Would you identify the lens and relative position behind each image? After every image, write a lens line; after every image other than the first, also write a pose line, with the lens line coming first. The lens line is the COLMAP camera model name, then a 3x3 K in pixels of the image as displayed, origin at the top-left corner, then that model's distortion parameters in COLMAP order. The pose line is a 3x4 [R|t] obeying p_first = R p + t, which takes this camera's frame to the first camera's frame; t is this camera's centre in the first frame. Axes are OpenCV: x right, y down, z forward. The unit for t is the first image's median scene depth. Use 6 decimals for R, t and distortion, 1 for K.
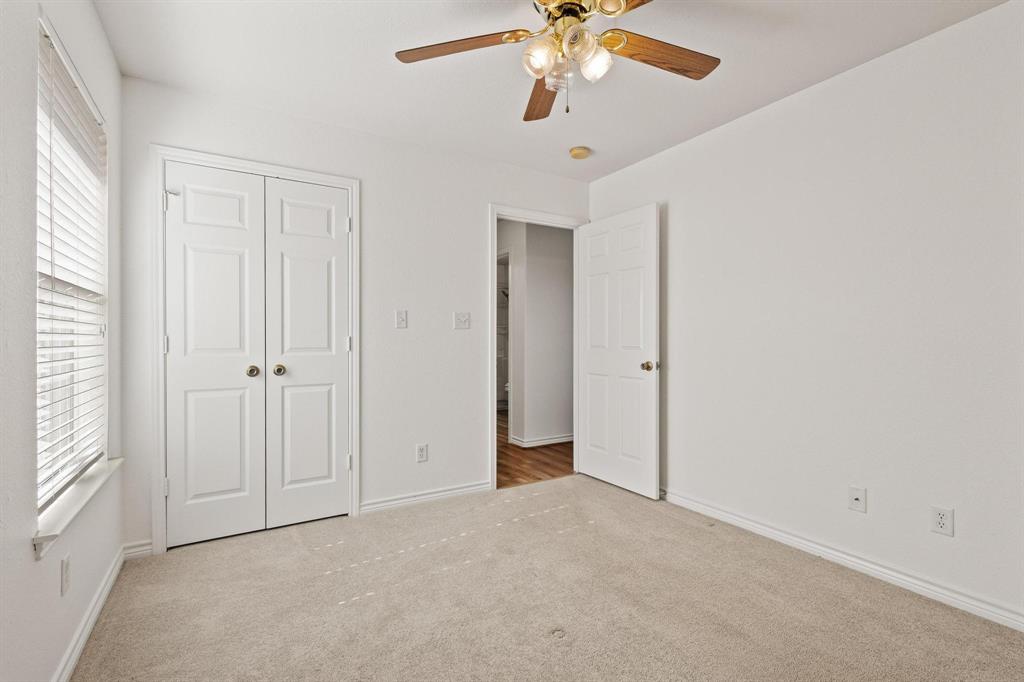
lens RADIAL K [[465.8, 0, 513.9], [0, 465.8, 337.4], [0, 0, 1]] dist [0.002848, 0.000450]
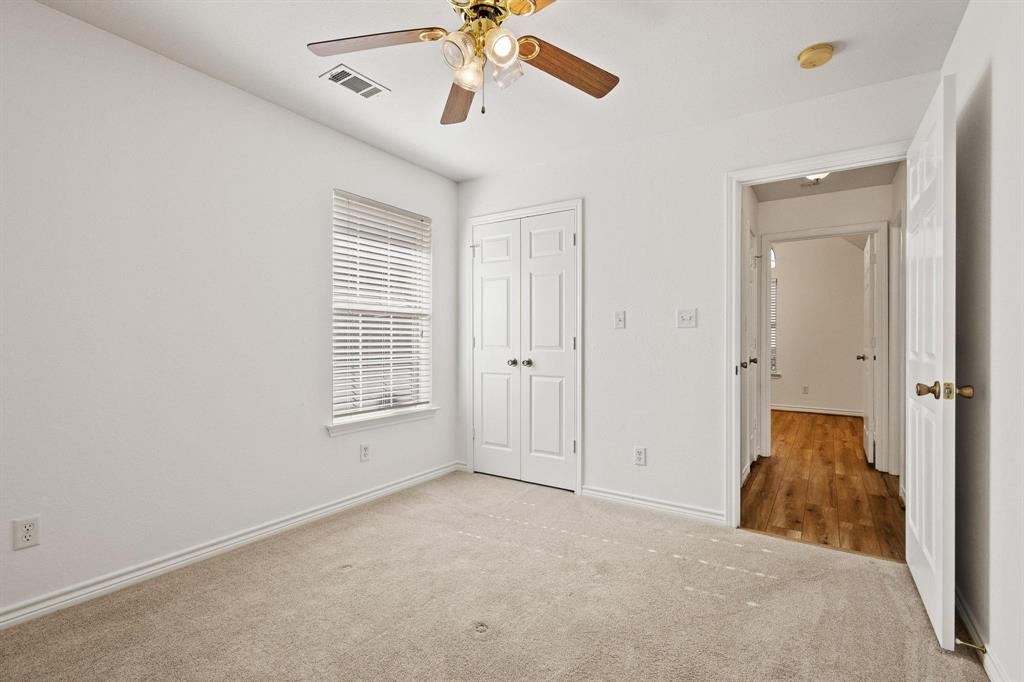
lens RADIAL K [[465.8, 0, 513.9], [0, 465.8, 337.4], [0, 0, 1]] dist [0.002848, 0.000450]
pose [[0.428154, -0.004269, -0.903696, 0.626463], [0.000059, 0.999989, -0.004697, 0.005172], [0.903706, 0.001958, 0.428150, 0.377929]]
